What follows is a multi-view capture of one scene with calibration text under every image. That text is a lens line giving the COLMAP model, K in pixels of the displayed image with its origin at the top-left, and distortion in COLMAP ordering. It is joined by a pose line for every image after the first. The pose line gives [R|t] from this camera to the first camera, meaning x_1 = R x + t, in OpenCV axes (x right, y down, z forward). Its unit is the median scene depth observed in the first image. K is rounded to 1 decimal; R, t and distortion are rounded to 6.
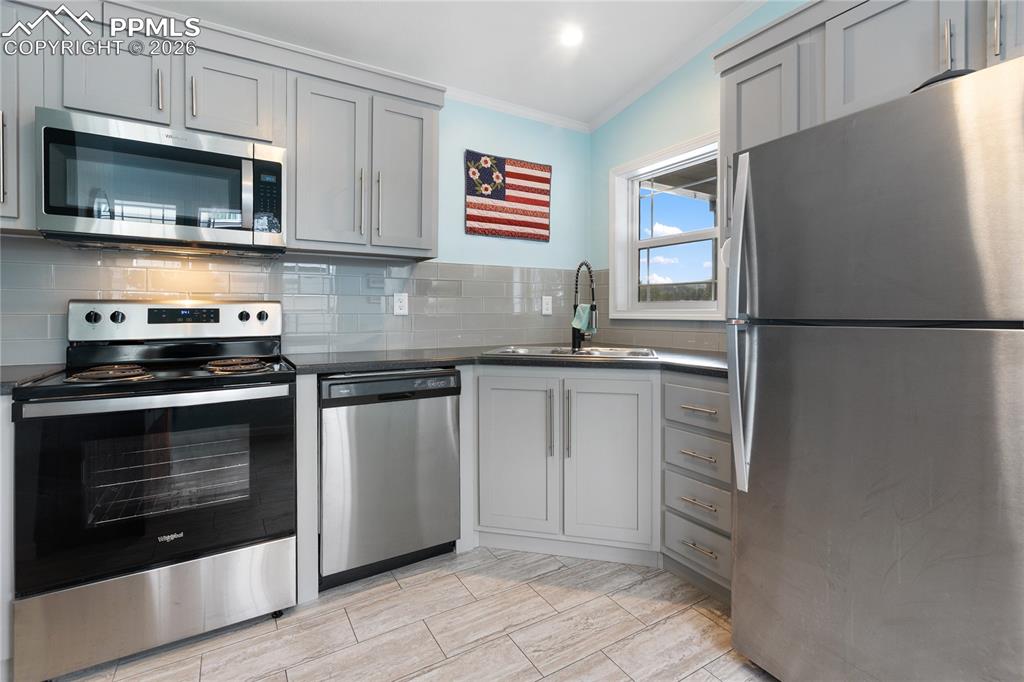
lens RADIAL K [[470.2, 0, 515.6], [0, 470.2, 314.6], [0, 0, 1]] dist [0.005473, -0.000107]
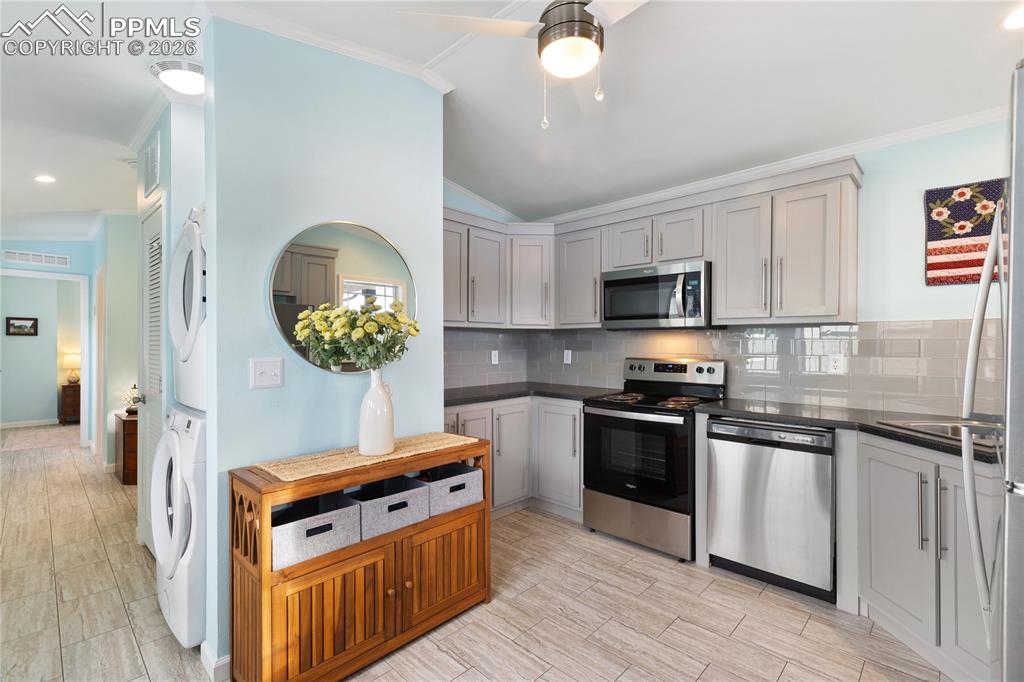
lens RADIAL K [[470.2, 0, 509.4], [0, 470.2, 344.9], [0, 0, 1]] dist [0.005473, -0.000107]
pose [[0.245392, 0.006061, -0.969405, 0.599918], [-0.004199, 0.999978, 0.005189, -0.067168], [0.969415, 0.002797, 0.245412, 0.029996]]
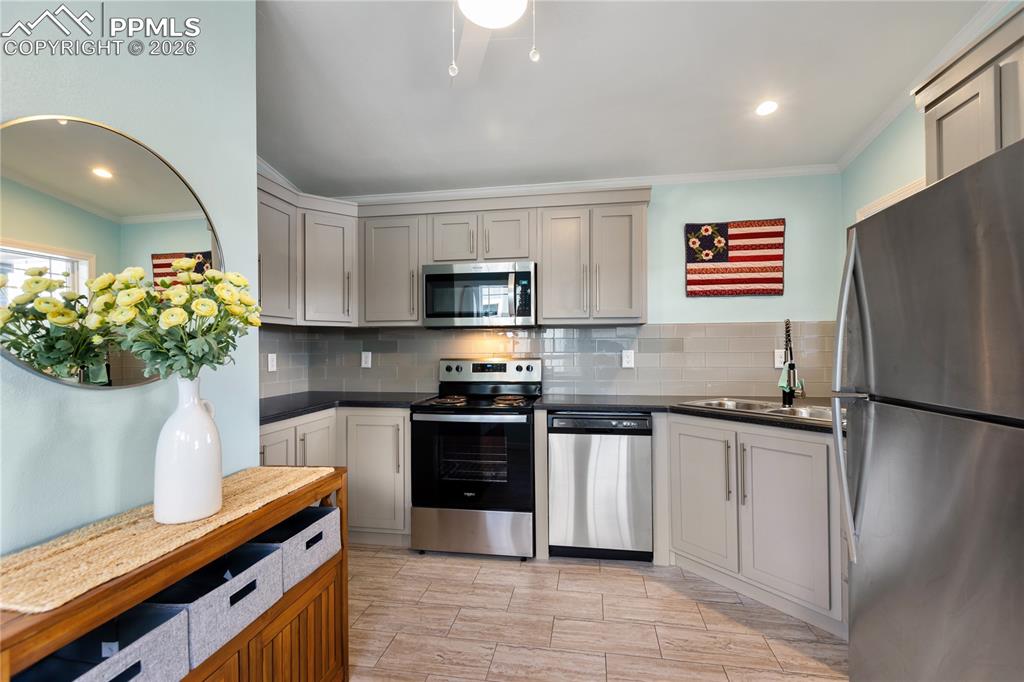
lens RADIAL K [[465.7, 0, 515.2], [0, 465.7, 344.7], [0, 0, 1]] dist [0.008933, -0.000376]
pose [[0.756488, -0.008560, -0.653951, 0.343257], [0.003315, 0.999952, -0.009254, -0.049780], [0.653999, 0.004832, 0.756480, -0.141007]]
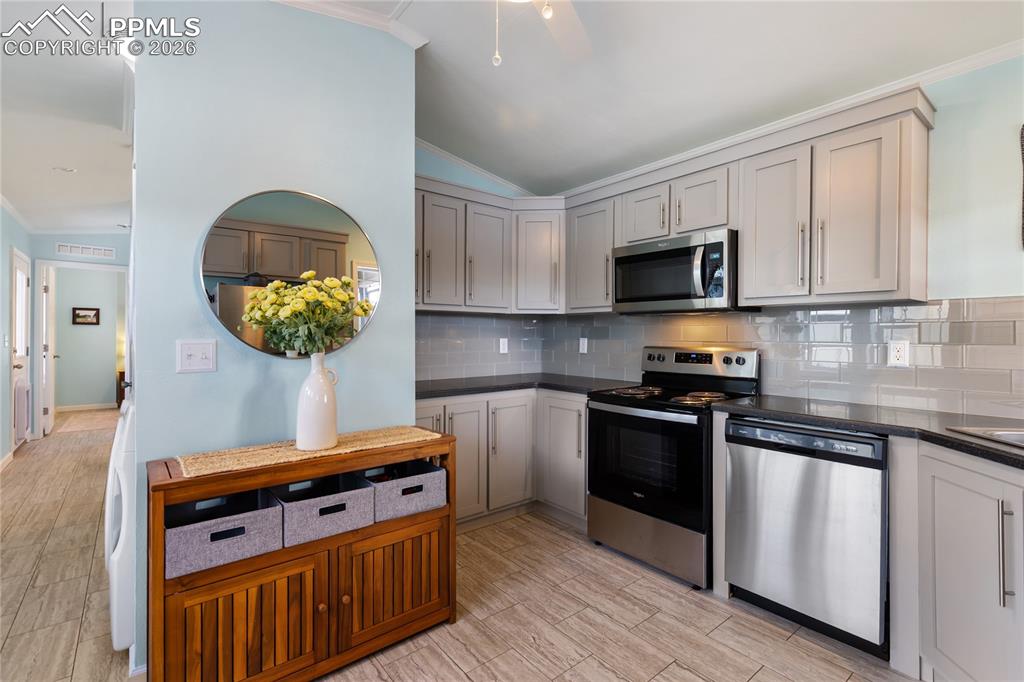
lens RADIAL K [[470.2, 0, 509.1], [0, 470.2, 337.4], [0, 0, 1]] dist [0.005473, -0.000107]
pose [[0.117512, 0.004108, -0.993063, 0.507781], [-0.007065, 0.999970, 0.003301, -0.048330], [0.993046, 0.006628, 0.117537, 0.212693]]
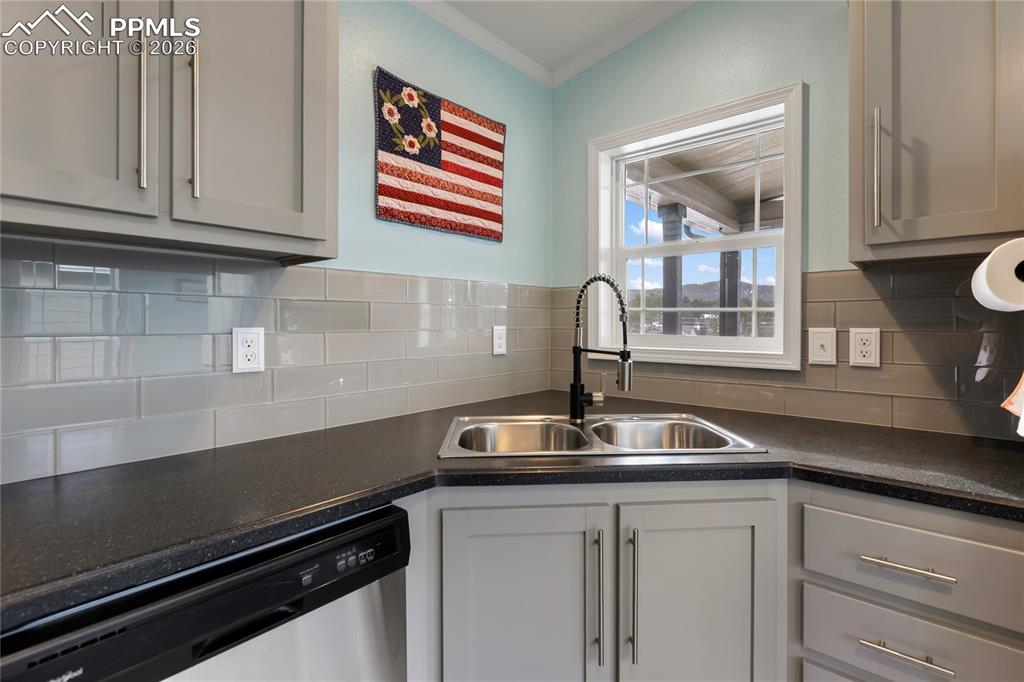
lens RADIAL K [[476.4, 0, 527.4], [0, 476.4, 324.6], [0, 0, 1]] dist [0.001216, 0.000380]
pose [[0.948130, -0.004626, 0.317850, -0.125342], [0.005407, 0.999984, -0.001574, -0.047263], [-0.317838, 0.003211, 0.948140, 0.437500]]
